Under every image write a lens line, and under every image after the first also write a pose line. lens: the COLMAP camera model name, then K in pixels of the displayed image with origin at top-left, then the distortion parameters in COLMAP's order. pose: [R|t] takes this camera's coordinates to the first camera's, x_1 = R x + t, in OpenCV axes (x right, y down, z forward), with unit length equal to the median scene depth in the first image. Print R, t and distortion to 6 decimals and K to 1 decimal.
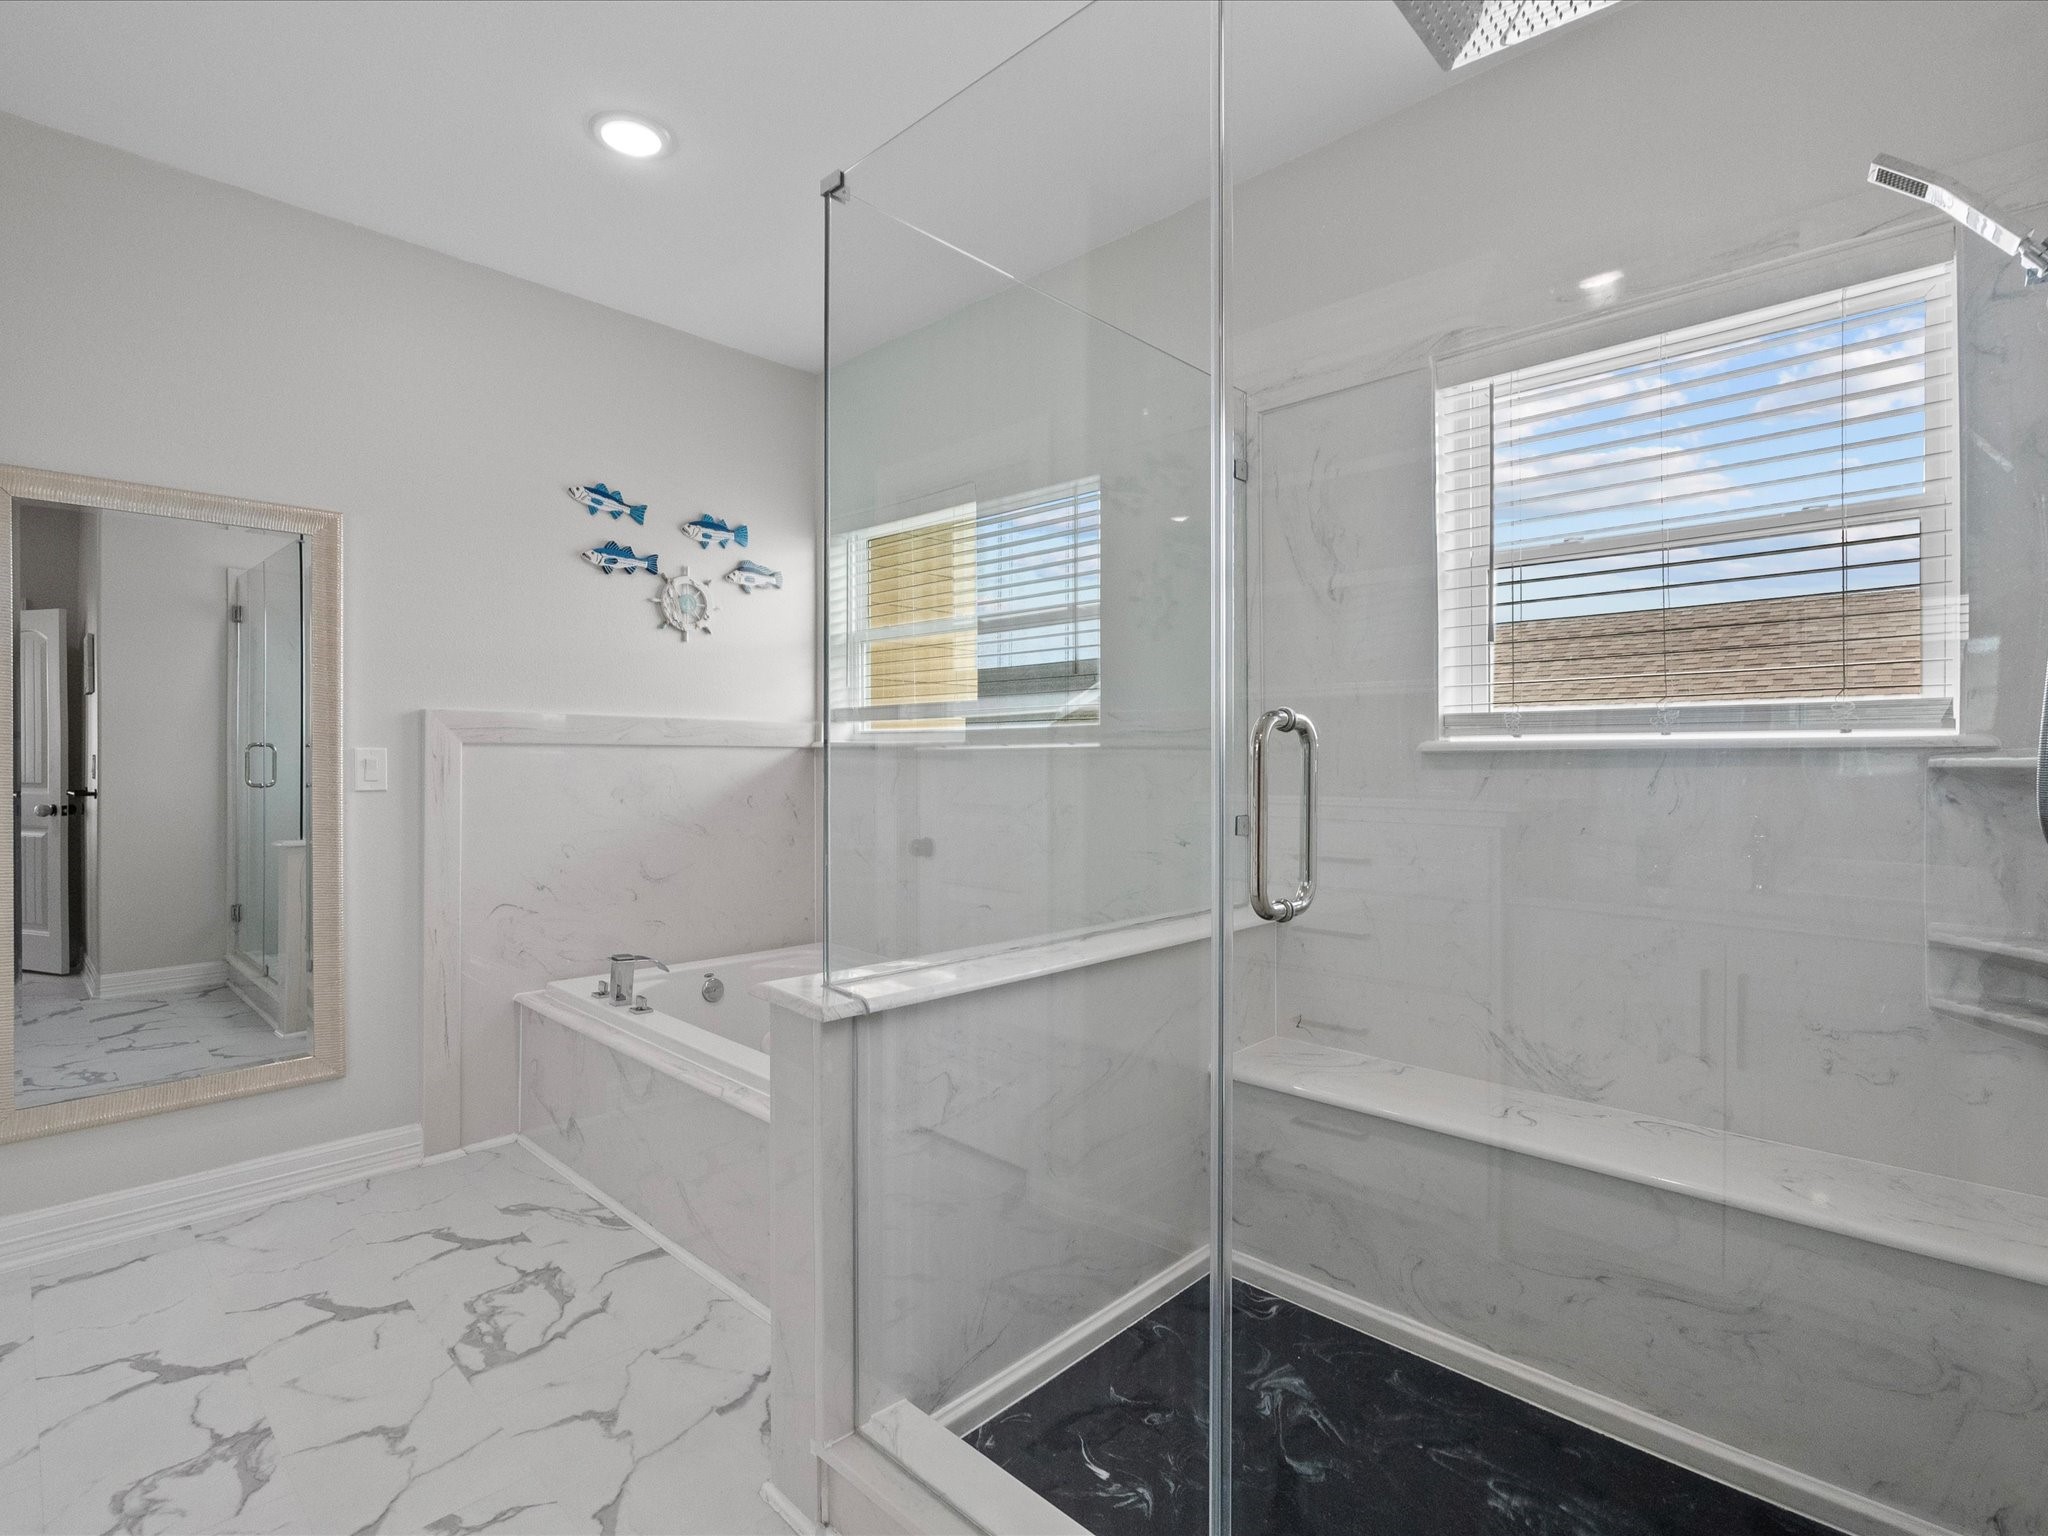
lens RADIAL K [[1007.6, 0, 1024.0], [0, 1007.6, 764.7], [0, 0, 1]] dist [-0.001990, 0.000731]
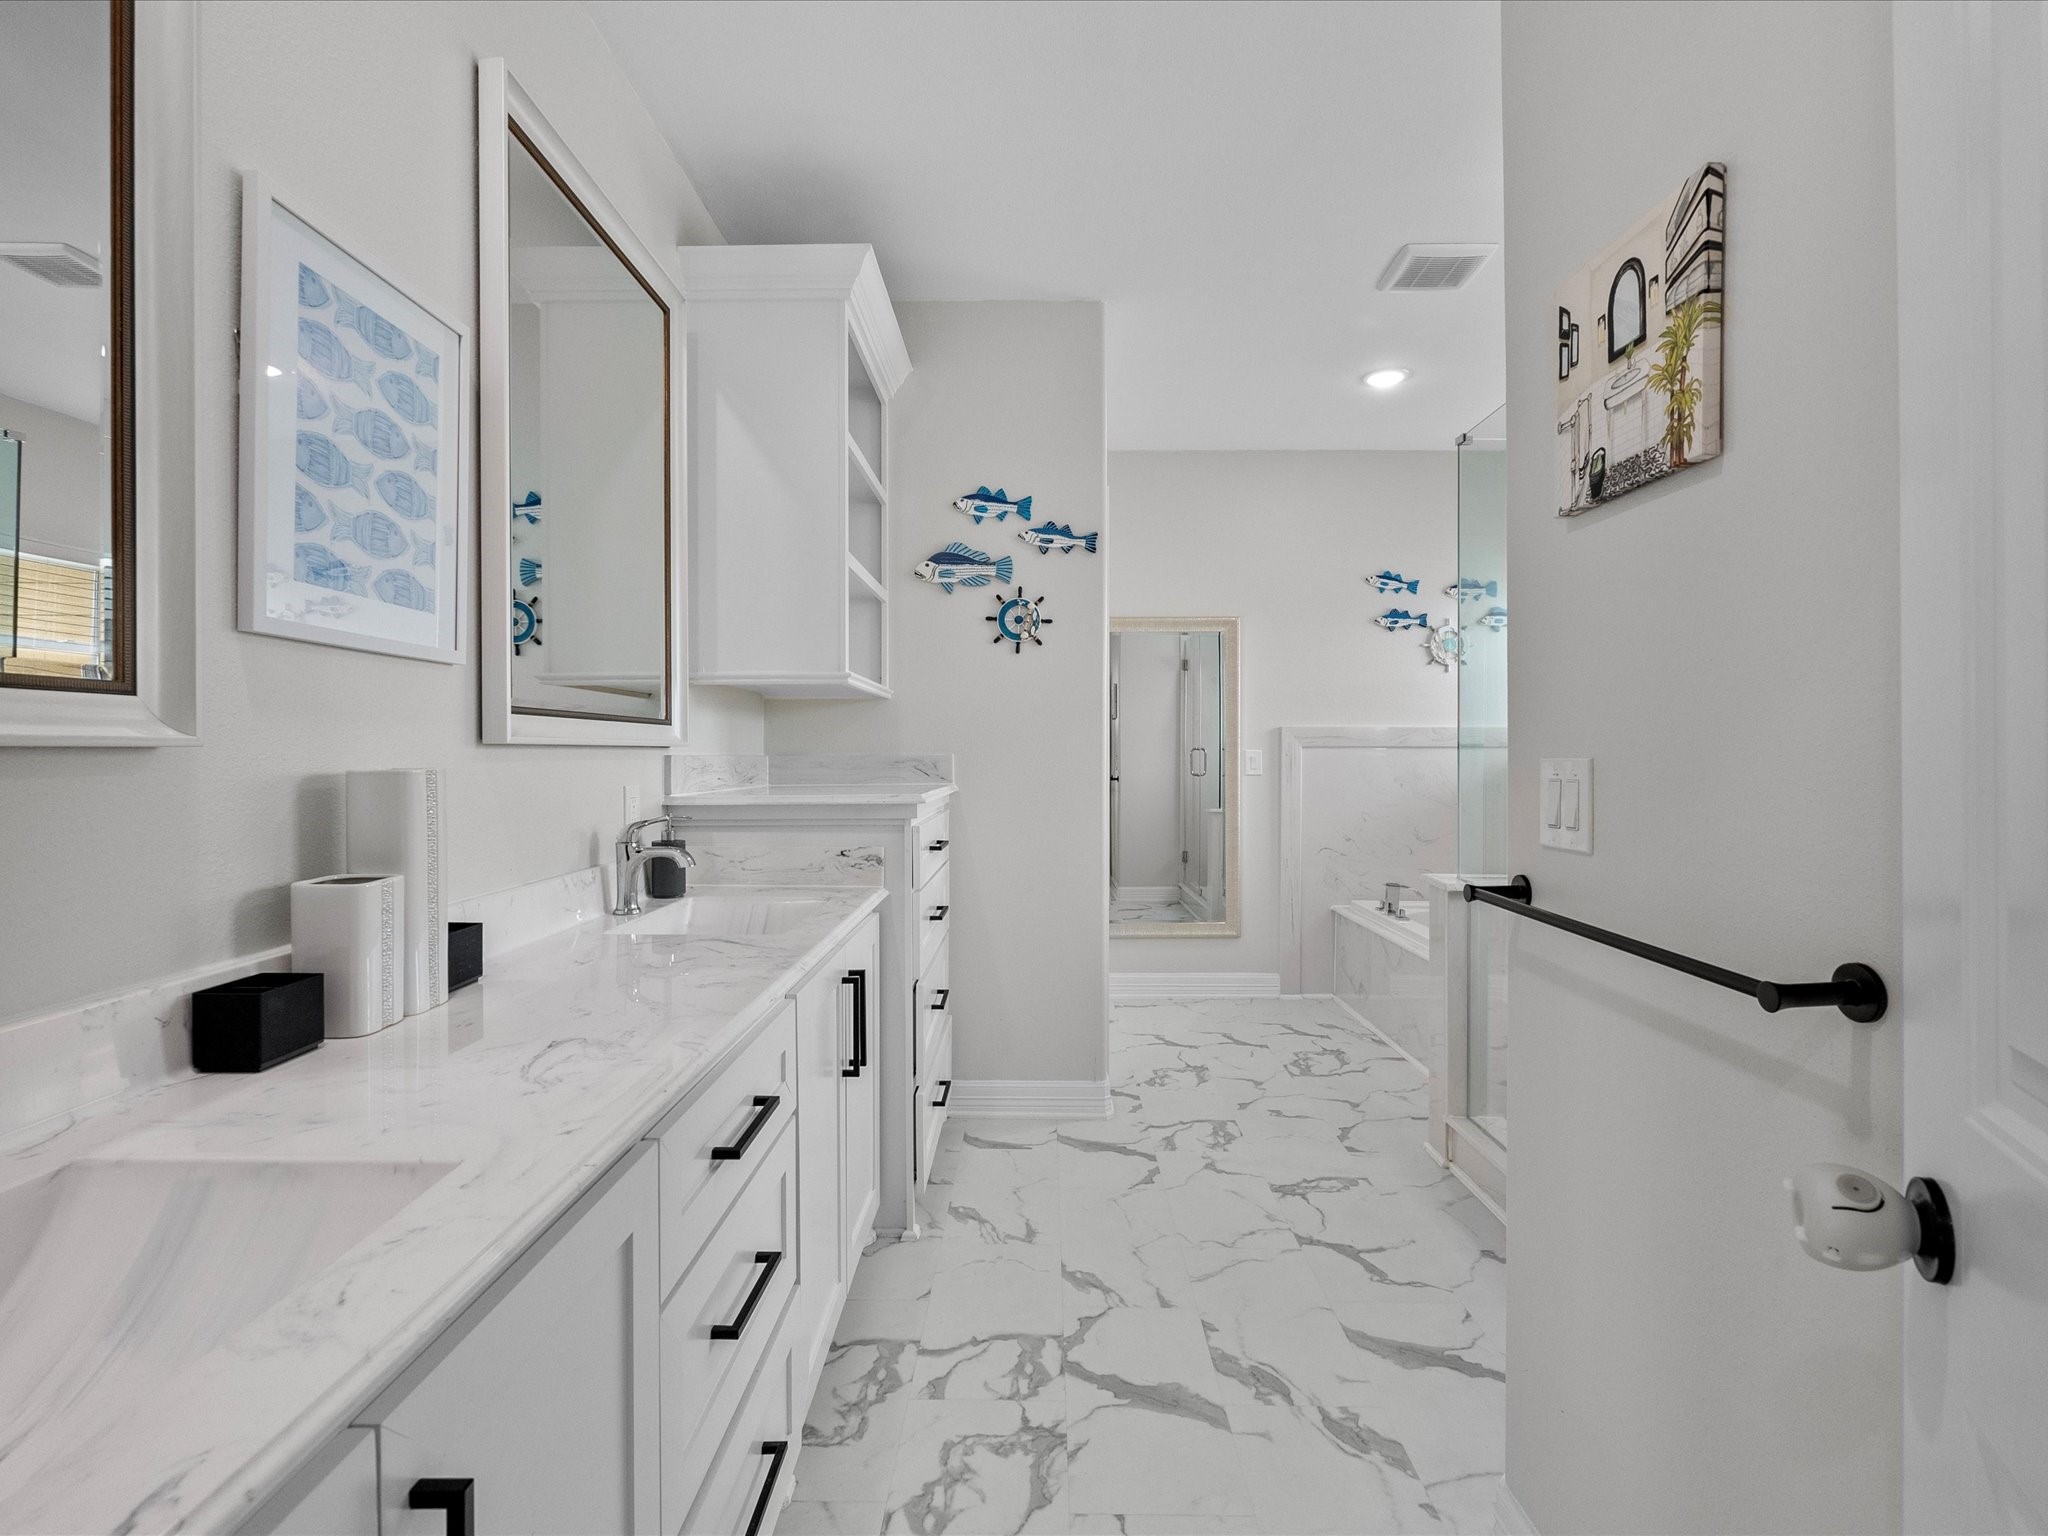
lens RADIAL K [[1007.6, 0, 1024.0], [0, 1007.6, 764.7], [0, 0, 1]] dist [-0.001990, 0.000731]
pose [[0.687072, 0.000828, -0.726589, 0.292588], [-0.001741, 0.999998, -0.000506, 0.008394], [0.726587, 0.001612, 0.687073, -0.411428]]
